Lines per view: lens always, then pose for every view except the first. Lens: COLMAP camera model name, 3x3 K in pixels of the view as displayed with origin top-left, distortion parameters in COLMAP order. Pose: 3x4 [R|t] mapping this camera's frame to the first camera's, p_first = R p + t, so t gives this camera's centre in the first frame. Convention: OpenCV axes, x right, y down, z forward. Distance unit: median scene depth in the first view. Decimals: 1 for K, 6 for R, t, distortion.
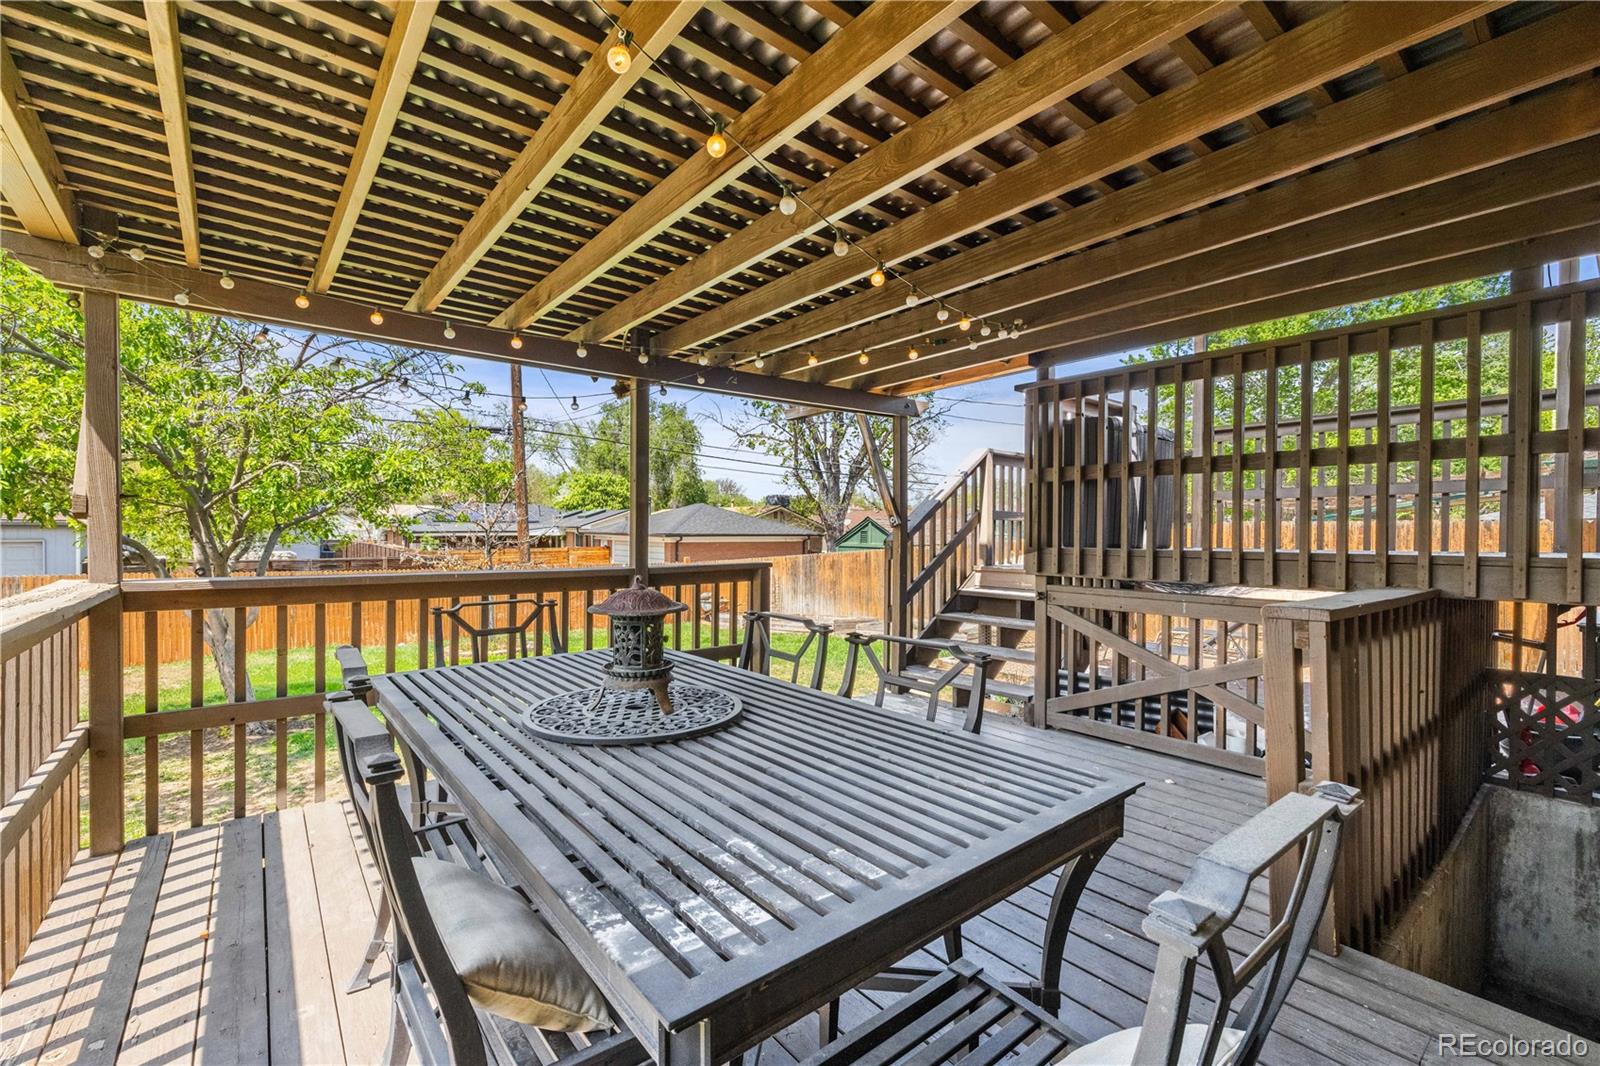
lens RADIAL K [[675.8, 0, 800.0], [0, 675.8, 533.0], [0, 0, 1]] dist [0.001040, 0.000290]
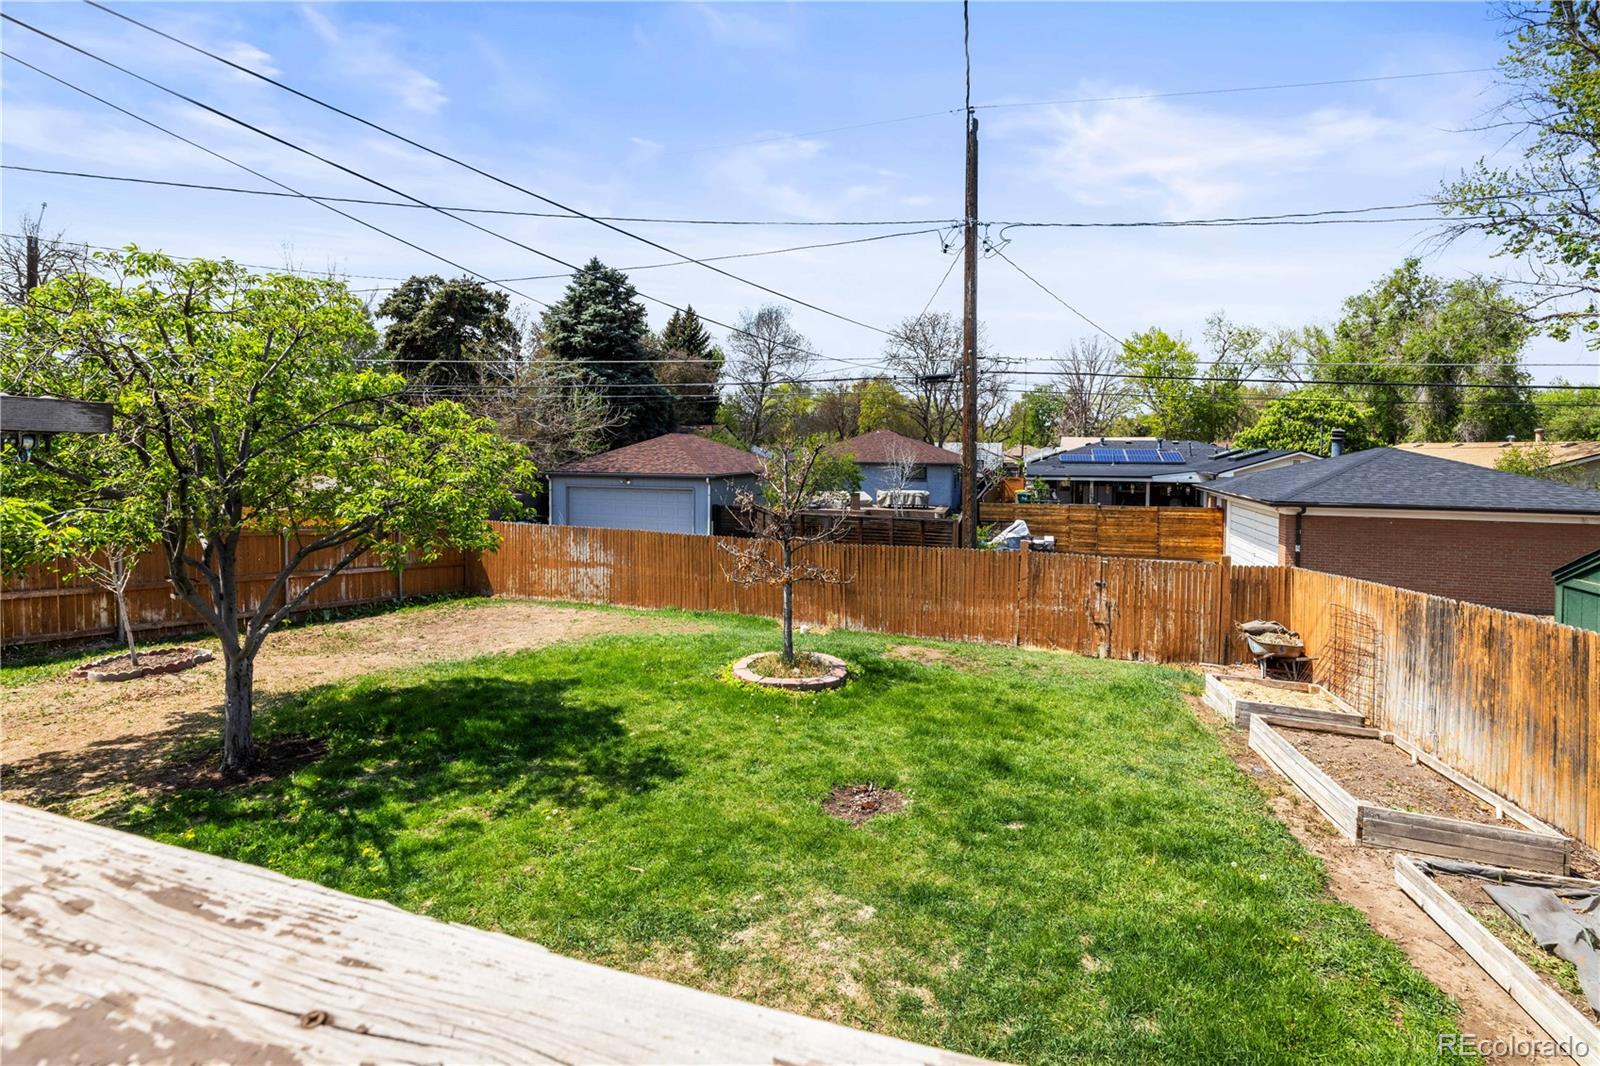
lens RADIAL K [[685.6, 0, 788.8], [0, 685.6, 469.8], [0, 0, 1]] dist [0.001432, 0.000189]
pose [[0.531263, 0.024414, -0.846855, 0.091793], [-0.010431, 0.999697, 0.022276, -0.032191], [0.847143, -0.003001, 0.531357, 0.217058]]
